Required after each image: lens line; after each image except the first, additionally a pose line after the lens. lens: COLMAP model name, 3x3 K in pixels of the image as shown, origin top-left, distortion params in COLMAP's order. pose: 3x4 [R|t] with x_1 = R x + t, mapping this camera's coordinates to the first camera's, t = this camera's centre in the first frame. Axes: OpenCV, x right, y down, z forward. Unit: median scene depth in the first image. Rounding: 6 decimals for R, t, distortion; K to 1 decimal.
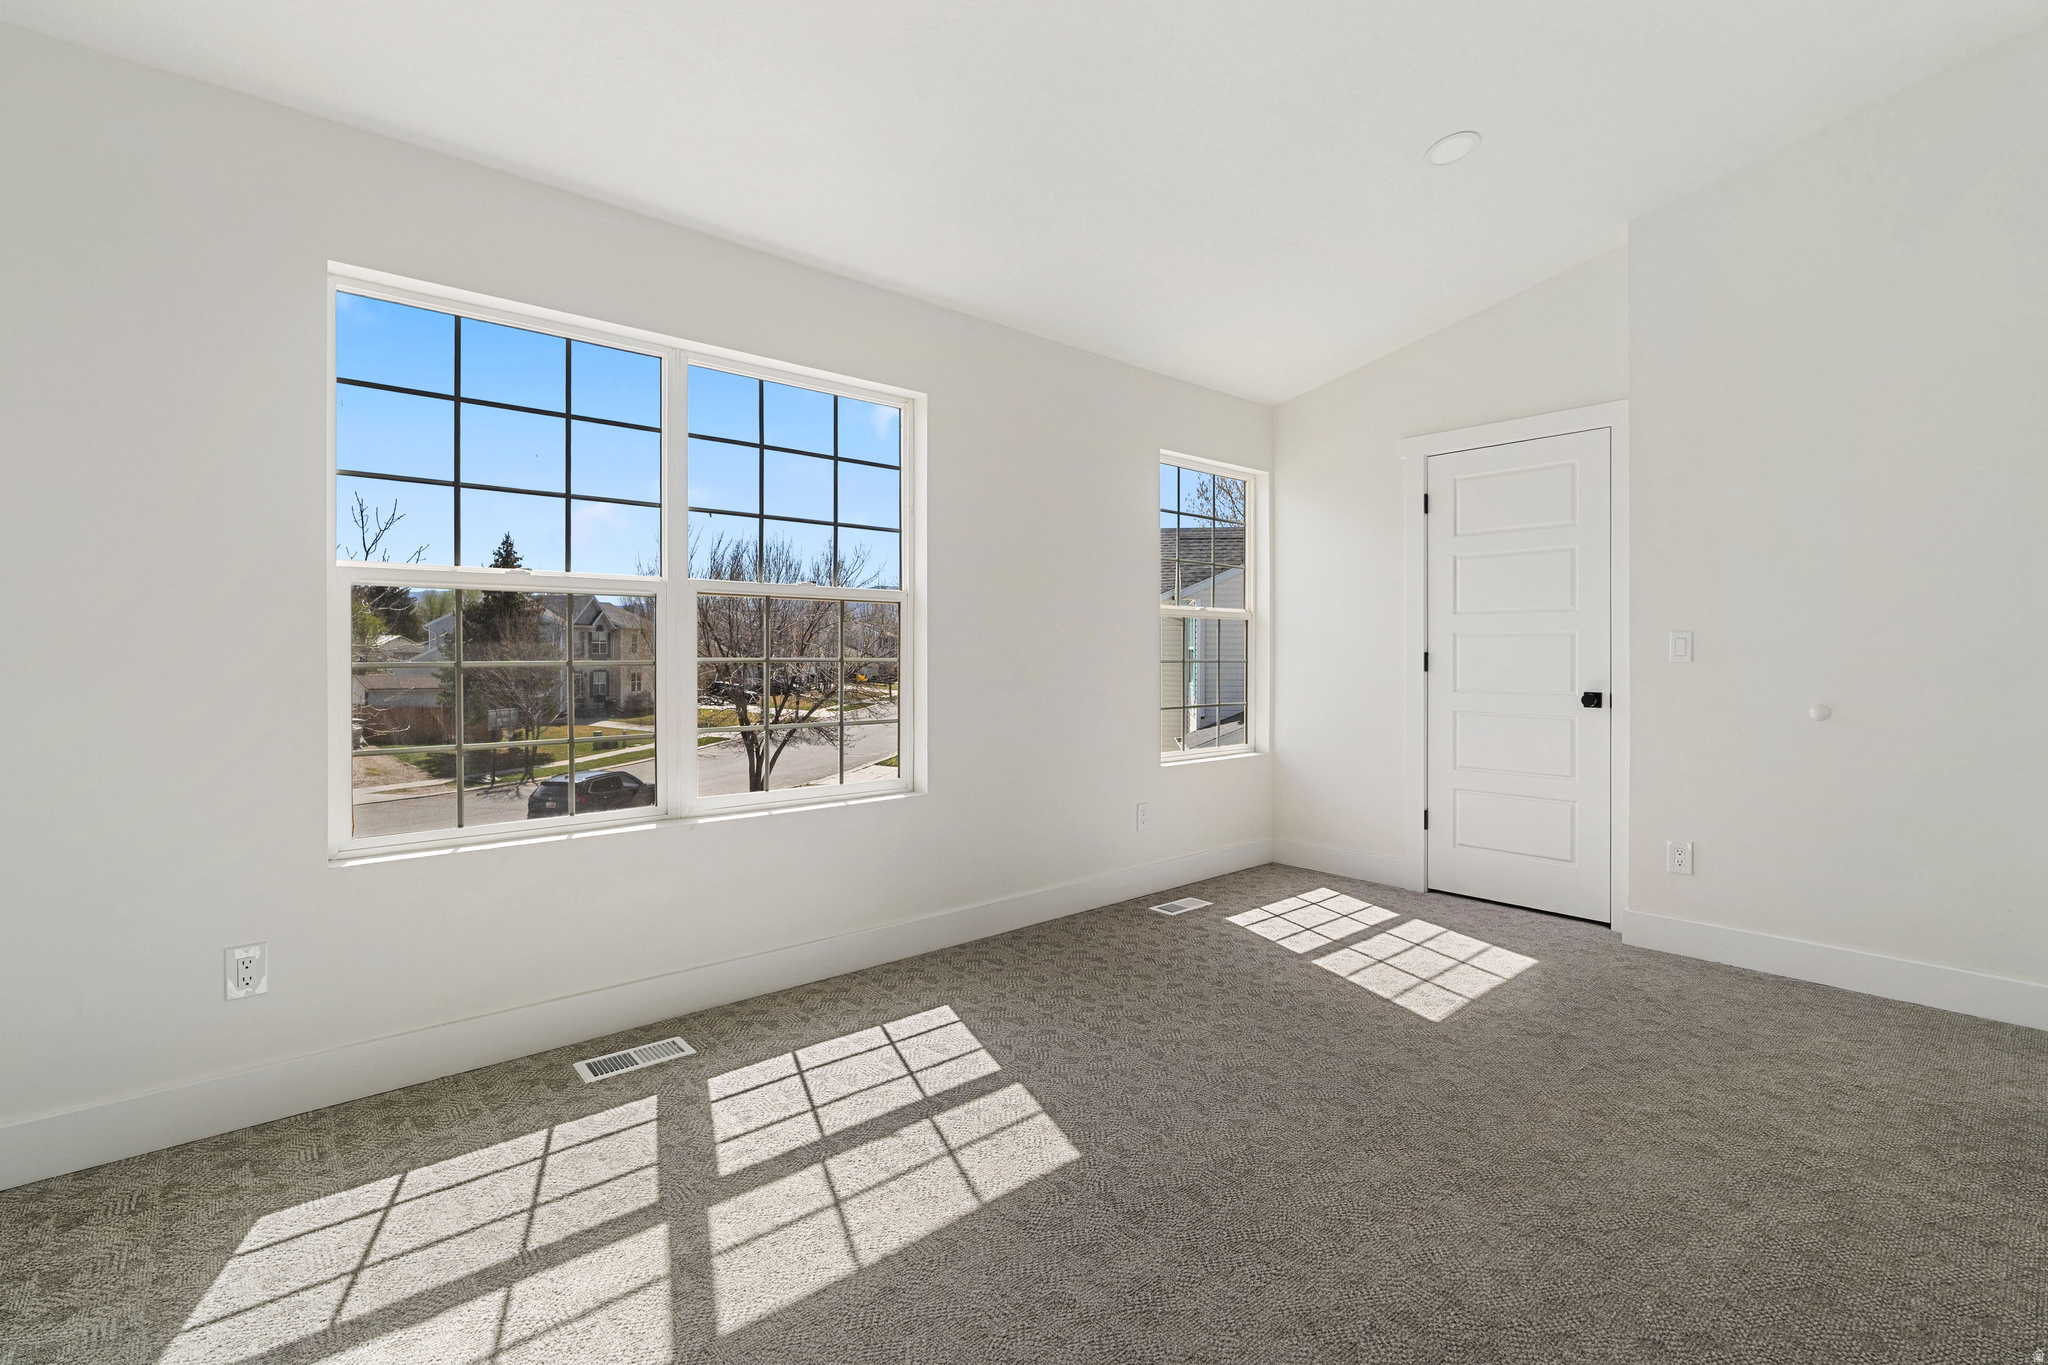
lens RADIAL K [[937.7, 0, 990.0], [0, 937.7, 652.0], [0, 0, 1]] dist [-0.001387, 0.000777]
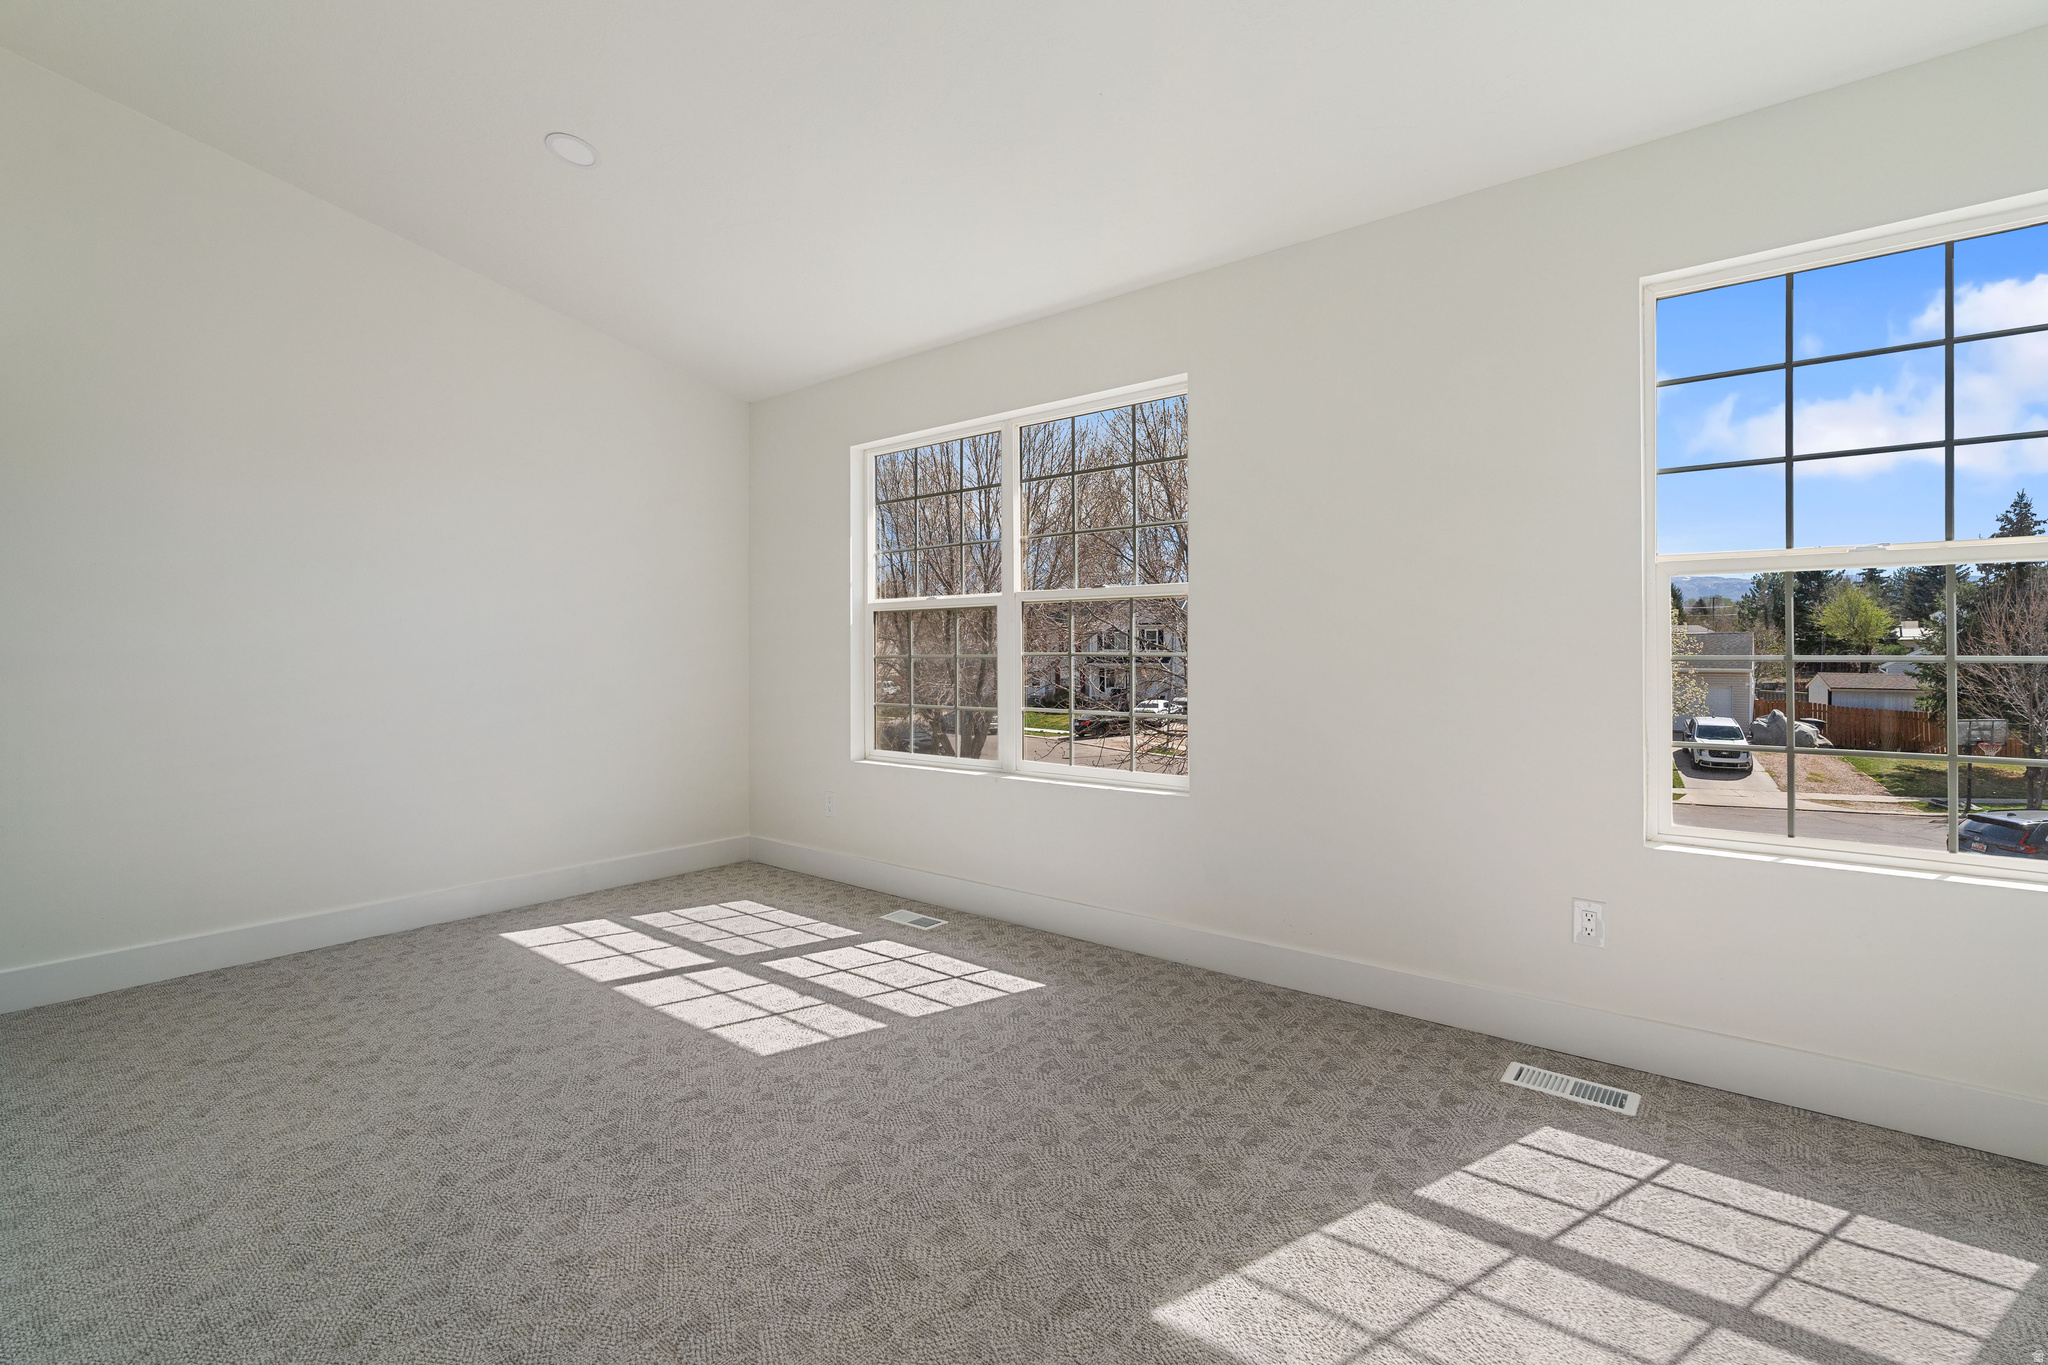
lens RADIAL K [[888.5, 0, 1031.4], [0, 888.5, 665.8], [0, 0, 1]] dist [-0.003764, -0.000307]
pose [[0.202315, 0.017177, -0.979170, 0.800915], [0.006650, 0.999799, 0.018913, -0.003445], [0.979298, -0.010338, 0.202160, 0.675622]]
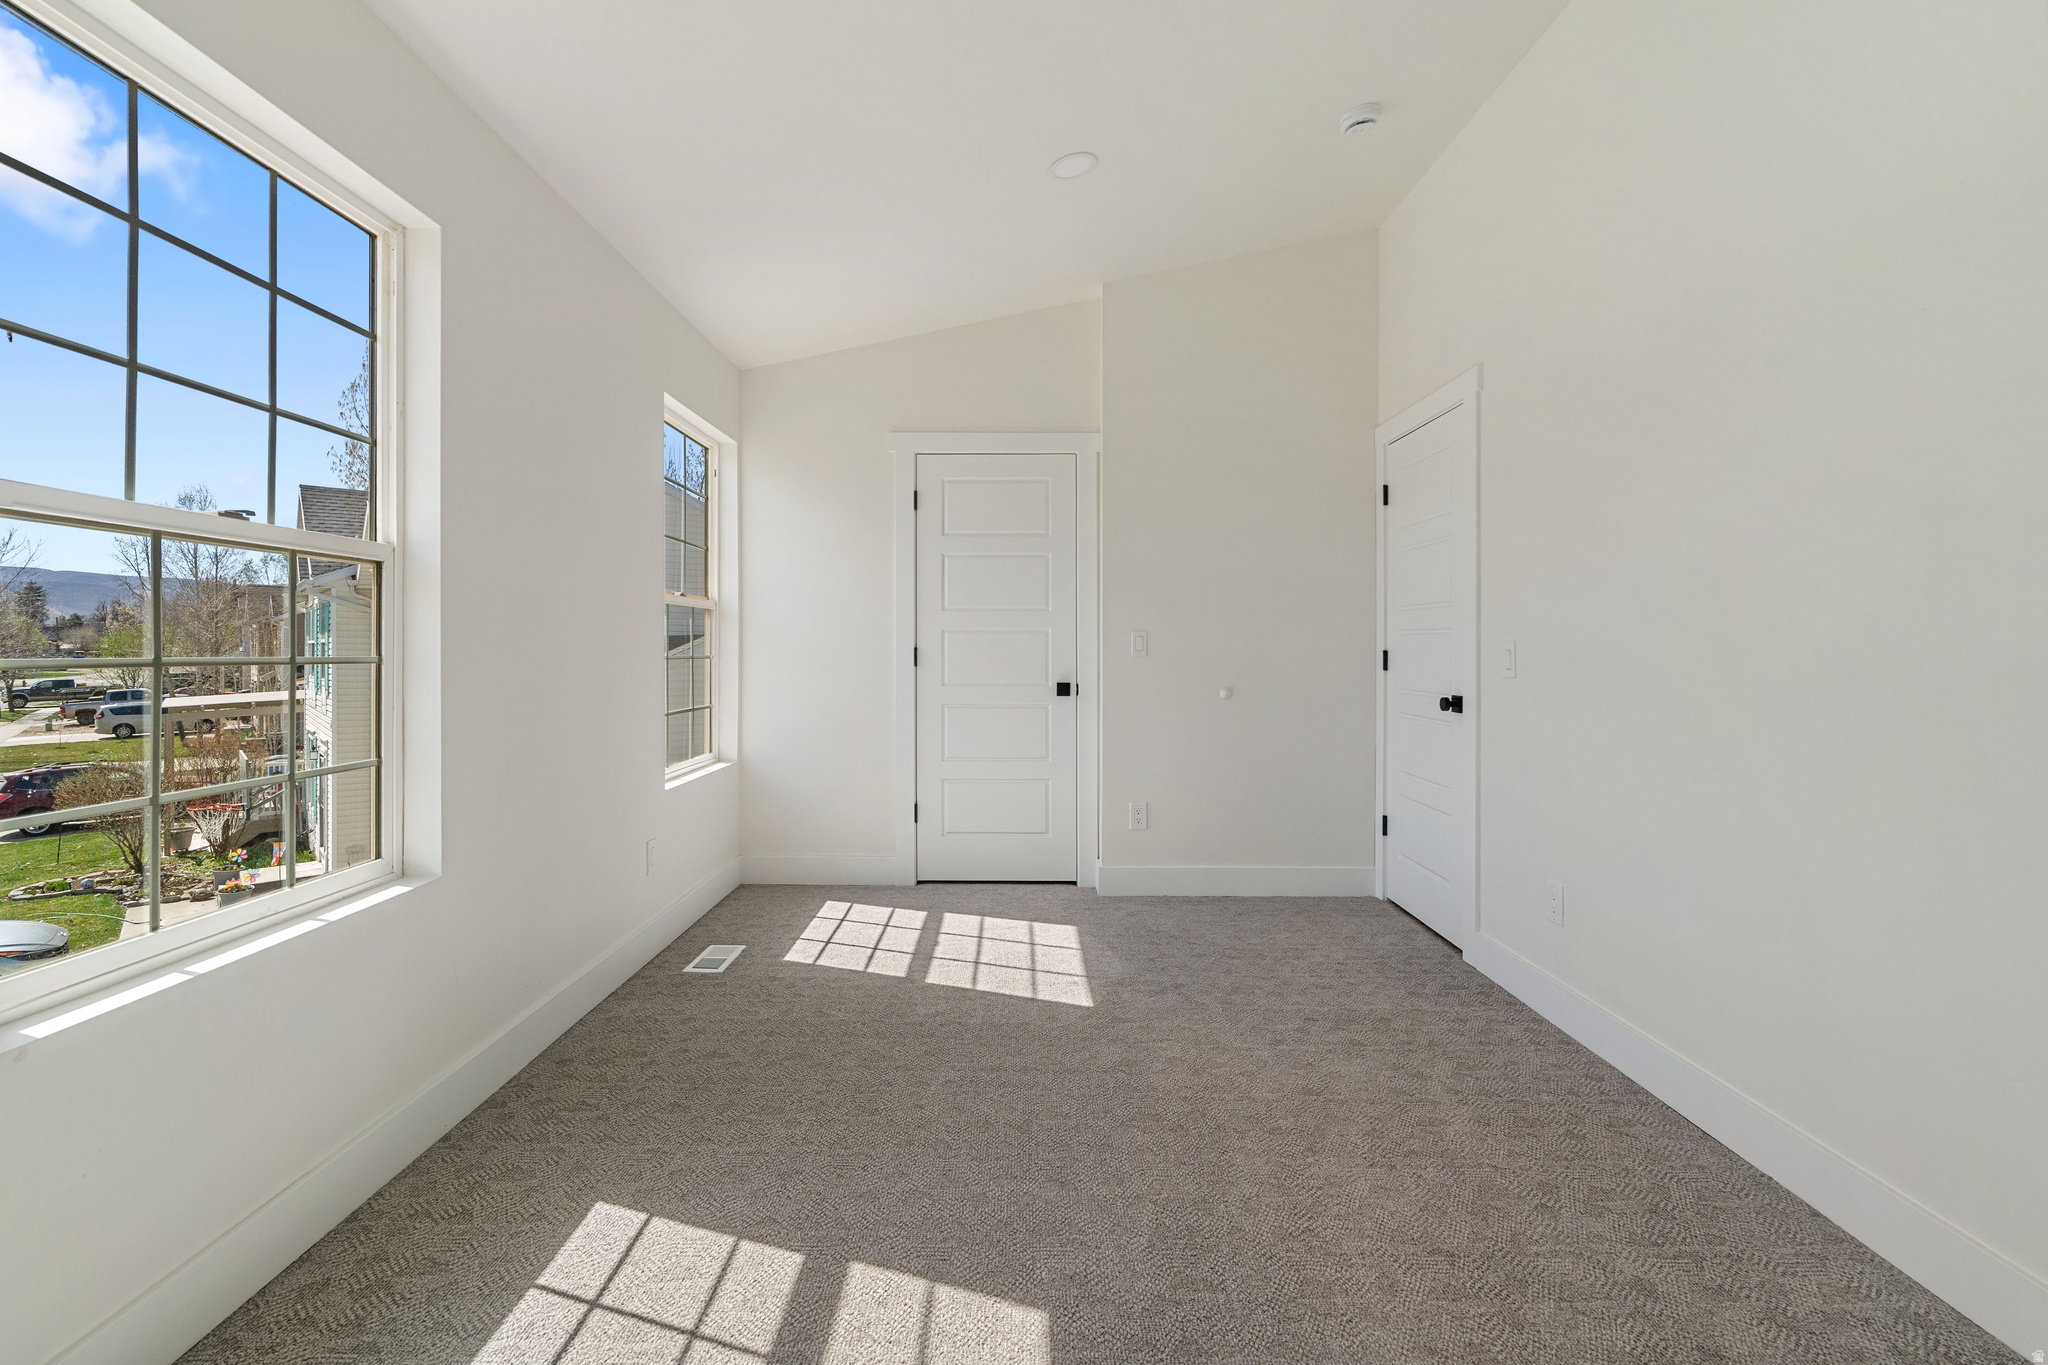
lens RADIAL K [[948.6, 0, 1025.5], [0, 948.6, 649.3], [0, 0, 1]] dist [-0.001851, 0.000491]
pose [[0.645294, -0.000241, 0.763935, -0.301447], [-0.002262, 0.999995, 0.002226, -0.000414], [-0.763931, -0.003165, 0.645290, 0.313555]]
